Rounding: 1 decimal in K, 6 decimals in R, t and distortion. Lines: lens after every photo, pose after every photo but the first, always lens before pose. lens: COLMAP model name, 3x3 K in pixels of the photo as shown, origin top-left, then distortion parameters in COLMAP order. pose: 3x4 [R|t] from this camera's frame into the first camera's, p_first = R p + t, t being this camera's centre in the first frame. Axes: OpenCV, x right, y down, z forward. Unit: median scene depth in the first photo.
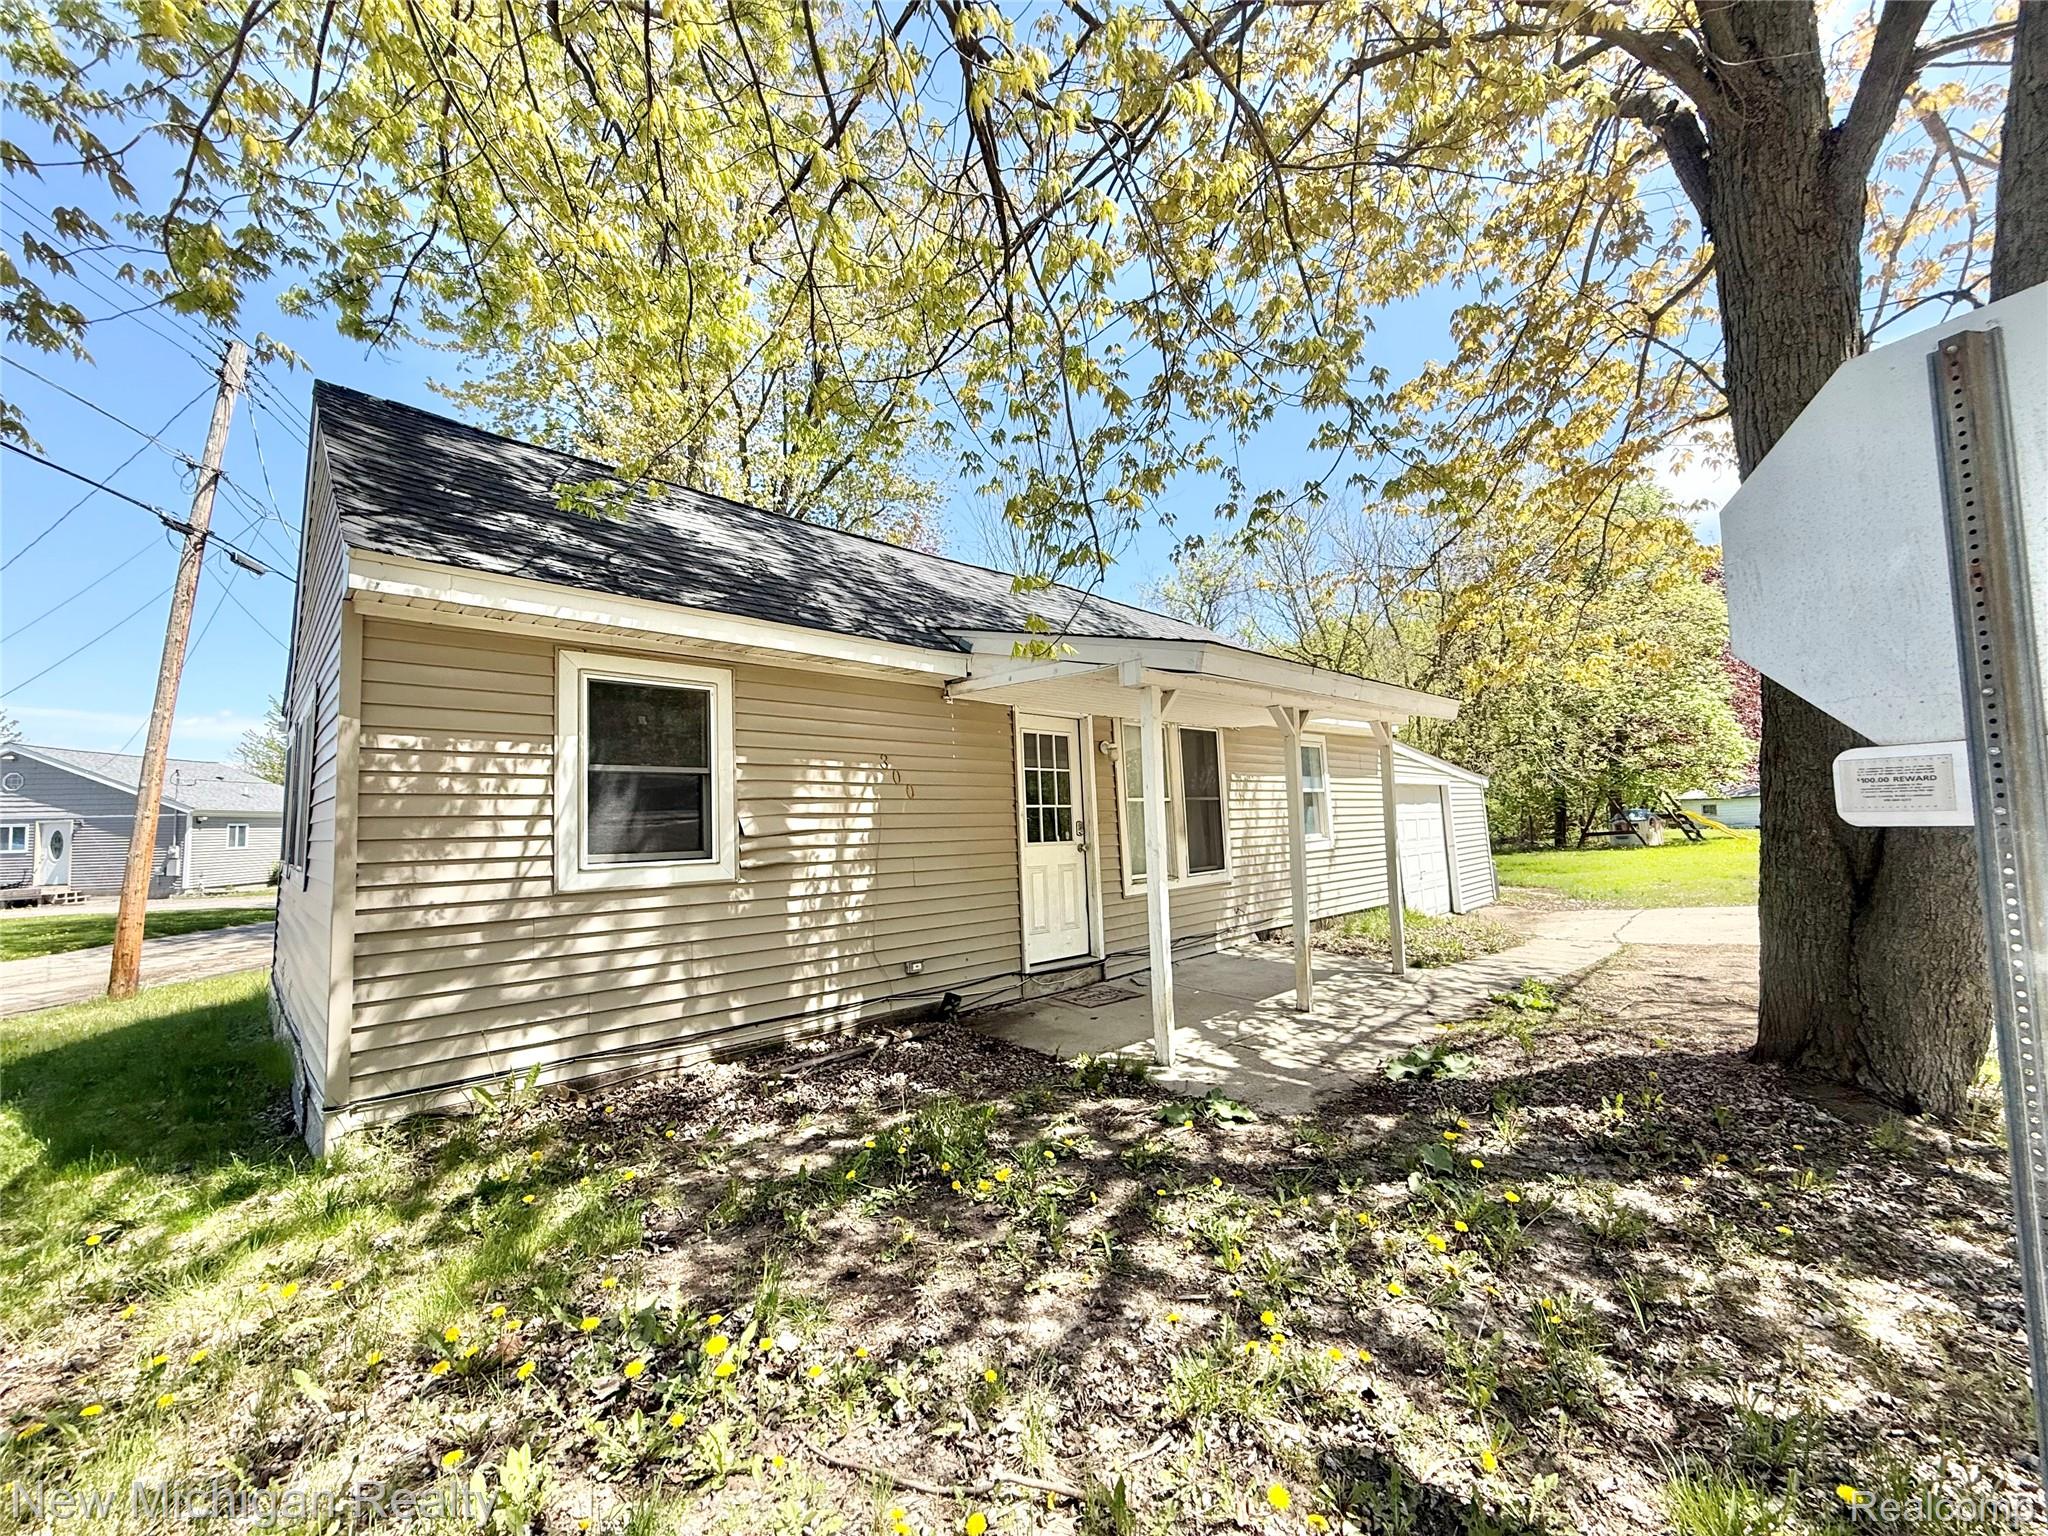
lens RADIAL K [[812.9, 0, 1018.7], [0, 812.9, 766.8], [0, 0, 1]] dist [-0.000166, 0.000151]
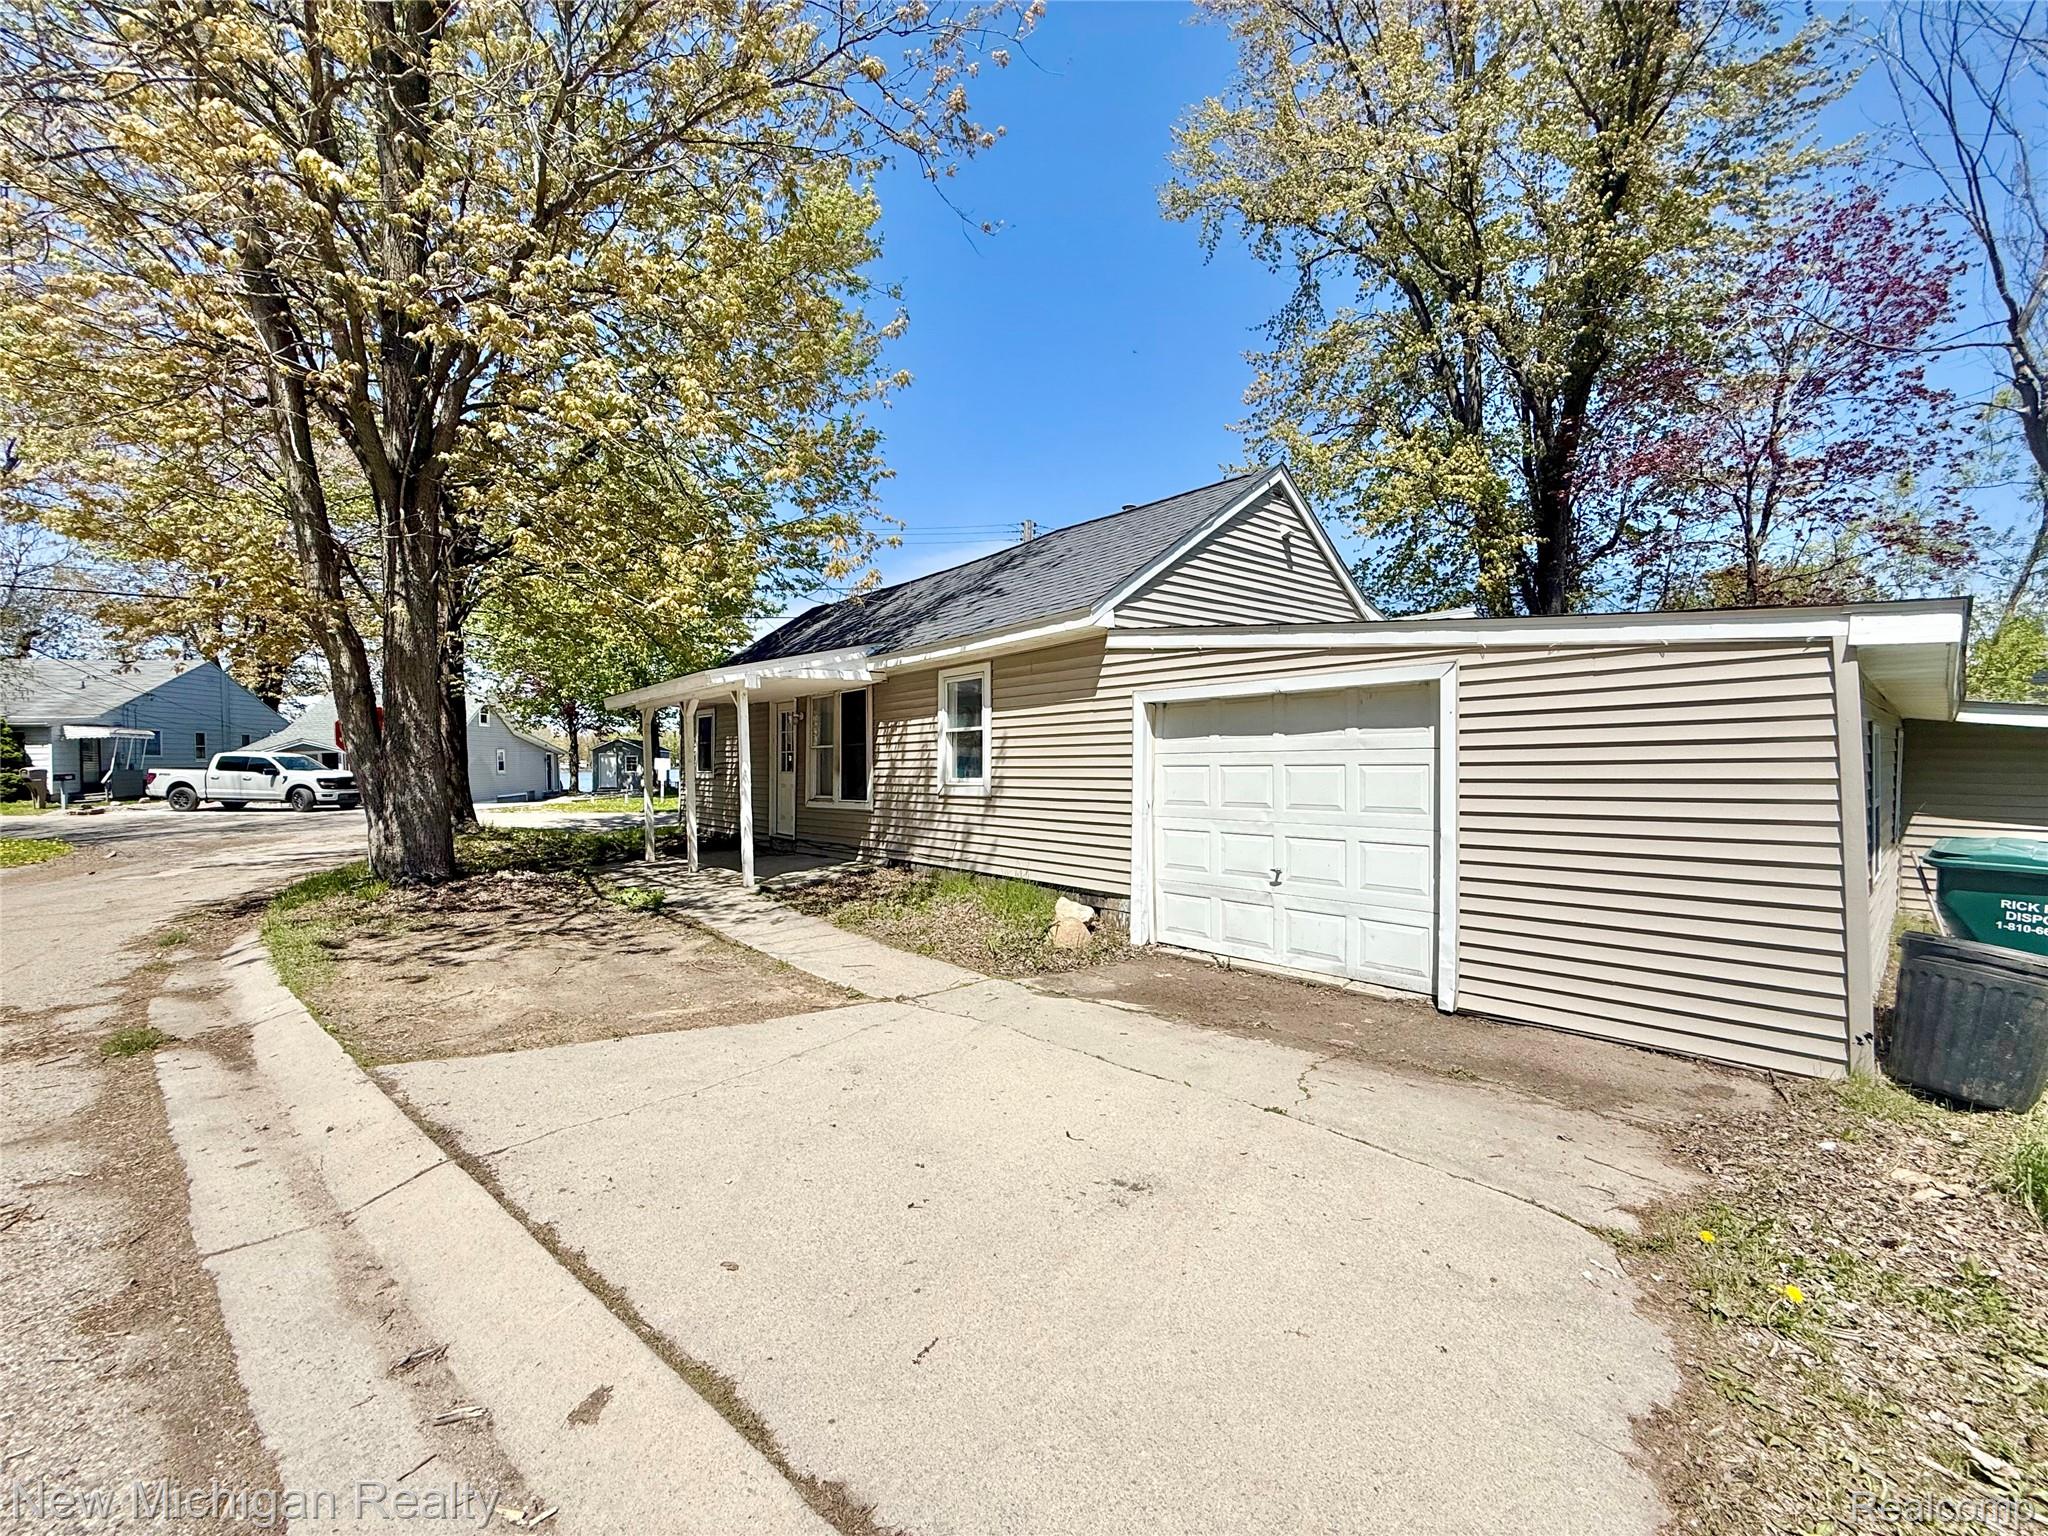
lens RADIAL K [[812.9, 0, 1018.7], [0, 812.9, 766.8], [0, 0, 1]] dist [-0.000166, 0.000151]
pose [[-0.082388, 0.027342, -0.996225, 2.614789], [0.079239, 0.996639, 0.020800, 0.118524], [0.993445, -0.077226, -0.084277, 2.372270]]
